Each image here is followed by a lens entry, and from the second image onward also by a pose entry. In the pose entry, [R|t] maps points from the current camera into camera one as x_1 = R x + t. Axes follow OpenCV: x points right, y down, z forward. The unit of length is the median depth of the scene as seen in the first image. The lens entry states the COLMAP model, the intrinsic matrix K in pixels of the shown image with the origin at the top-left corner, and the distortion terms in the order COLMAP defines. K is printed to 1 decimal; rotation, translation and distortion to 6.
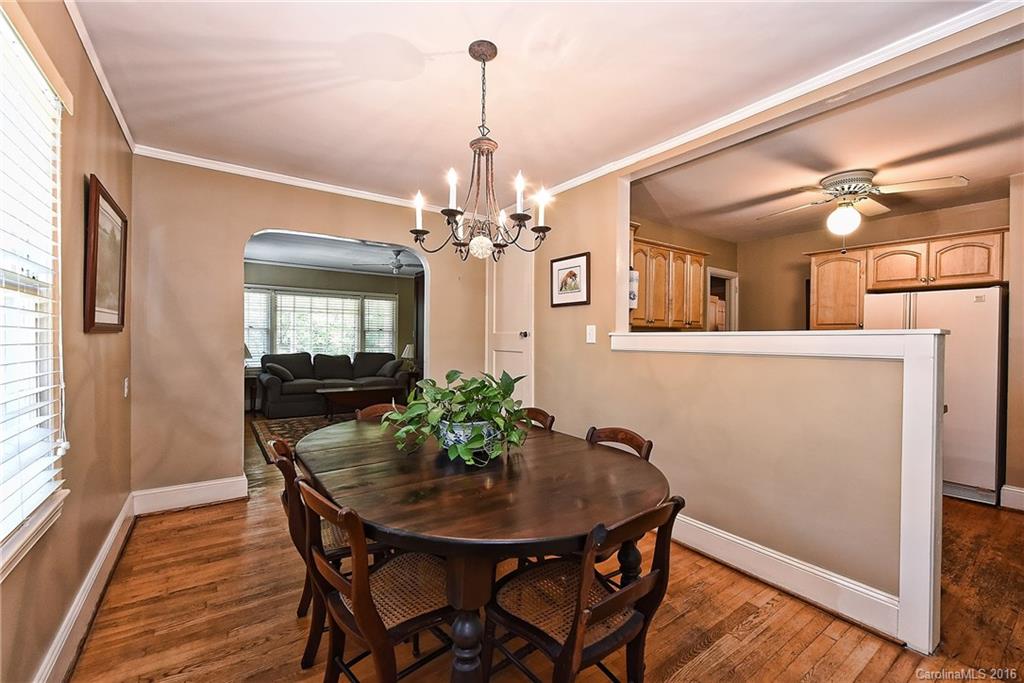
lens RADIAL K [[430.4, 0, 512.3], [0, 430.4, 341.2], [0, 0, 1]] dist [0.003105, -0.000836]
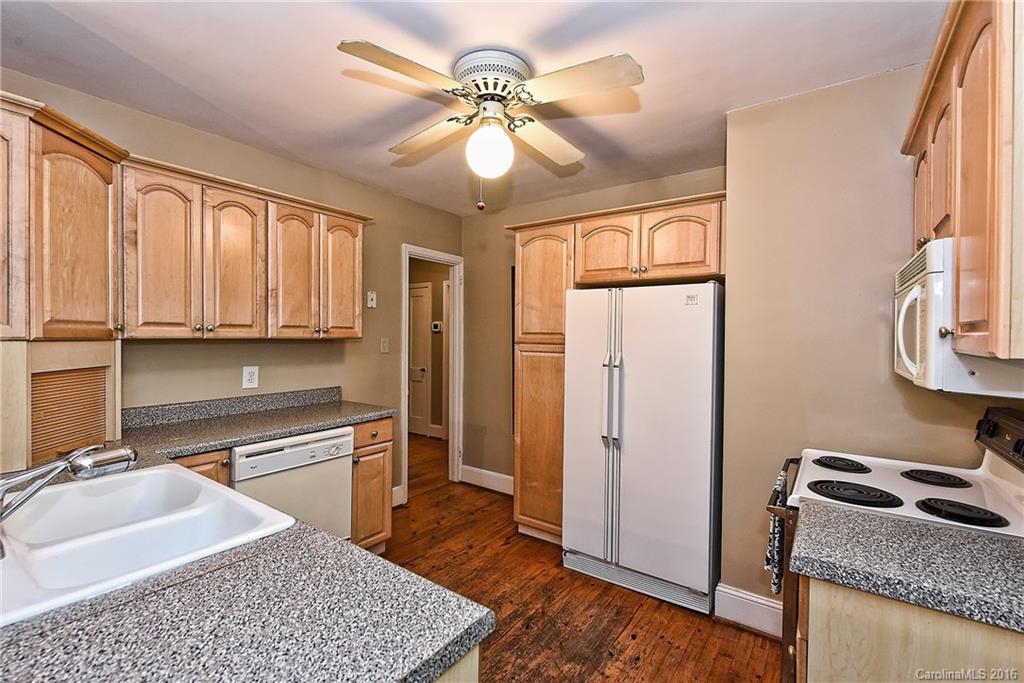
lens RADIAL K [[451.3, 0, 513.8], [0, 451.3, 341.5], [0, 0, 1]] dist [-0.004019, -0.000514]
pose [[0.947558, -0.004134, 0.319556, 0.551981], [0.001590, 0.999965, 0.008222, -0.037840], [-0.319579, -0.007283, 0.947532, 0.398787]]
